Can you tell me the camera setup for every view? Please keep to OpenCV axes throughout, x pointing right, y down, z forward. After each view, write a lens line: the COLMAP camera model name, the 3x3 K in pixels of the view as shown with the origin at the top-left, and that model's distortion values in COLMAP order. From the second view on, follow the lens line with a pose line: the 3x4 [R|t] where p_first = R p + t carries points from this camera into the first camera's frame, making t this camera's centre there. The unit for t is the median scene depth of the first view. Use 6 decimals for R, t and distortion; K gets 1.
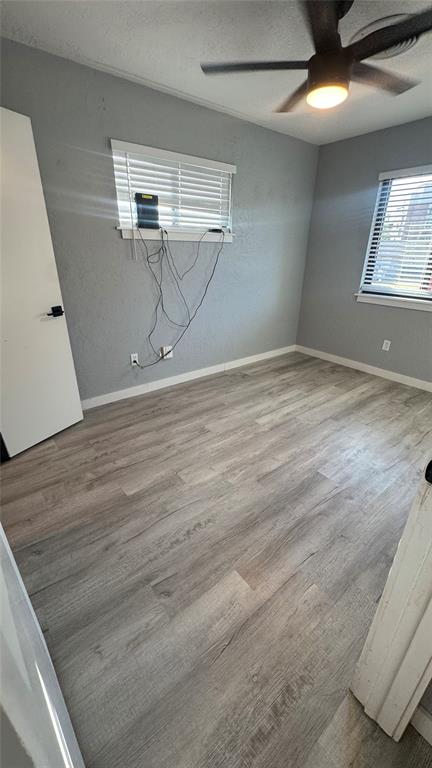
lens RADIAL K [[307.1, 0, 218.5], [0, 307.1, 384.3], [0, 0, 1]] dist [-0.008209, 0.000270]
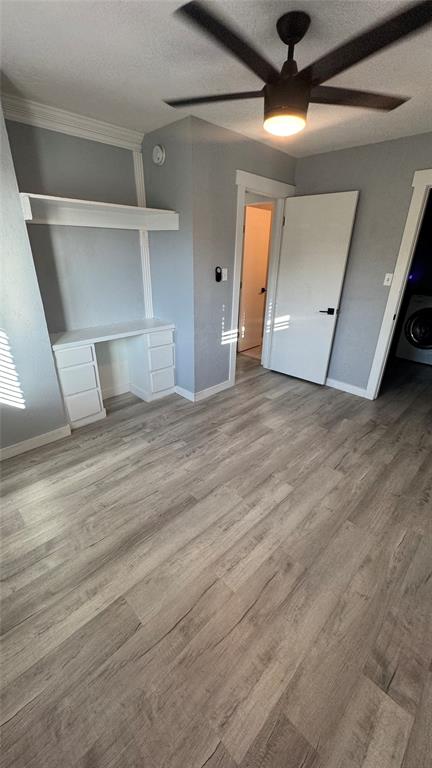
lens RADIAL K [[307.1, 0, 216.4], [0, 307.1, 383.5], [0, 0, 1]] dist [-0.008209, 0.000270]
pose [[-0.993478, 0.017397, -0.112689, 0.468527], [-0.070200, 0.685460, 0.724718, -0.742446], [0.089852, 0.727902, -0.679768, 1.537808]]
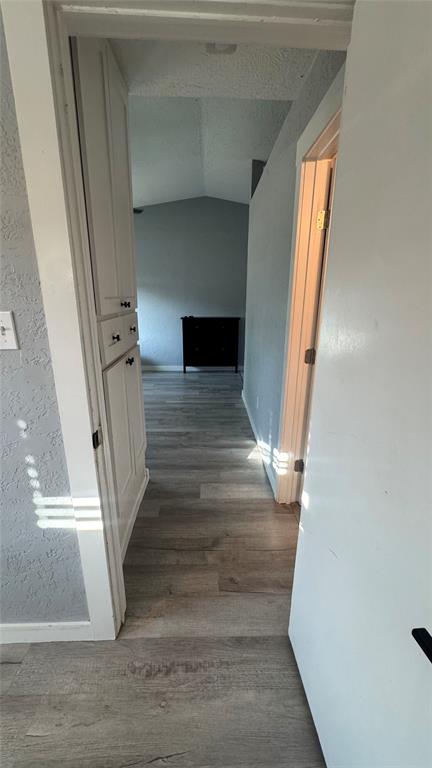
lens RADIAL K [[307.1, 0, 215.1], [0, 307.1, 381.6], [0, 0, 1]] dist [-0.008209, 0.000270]
pose [[-0.796328, -0.178712, 0.577861, -0.190921], [0.228863, 0.795305, 0.561347, -0.201092], [-0.559896, 0.579268, -0.592423, 0.398378]]
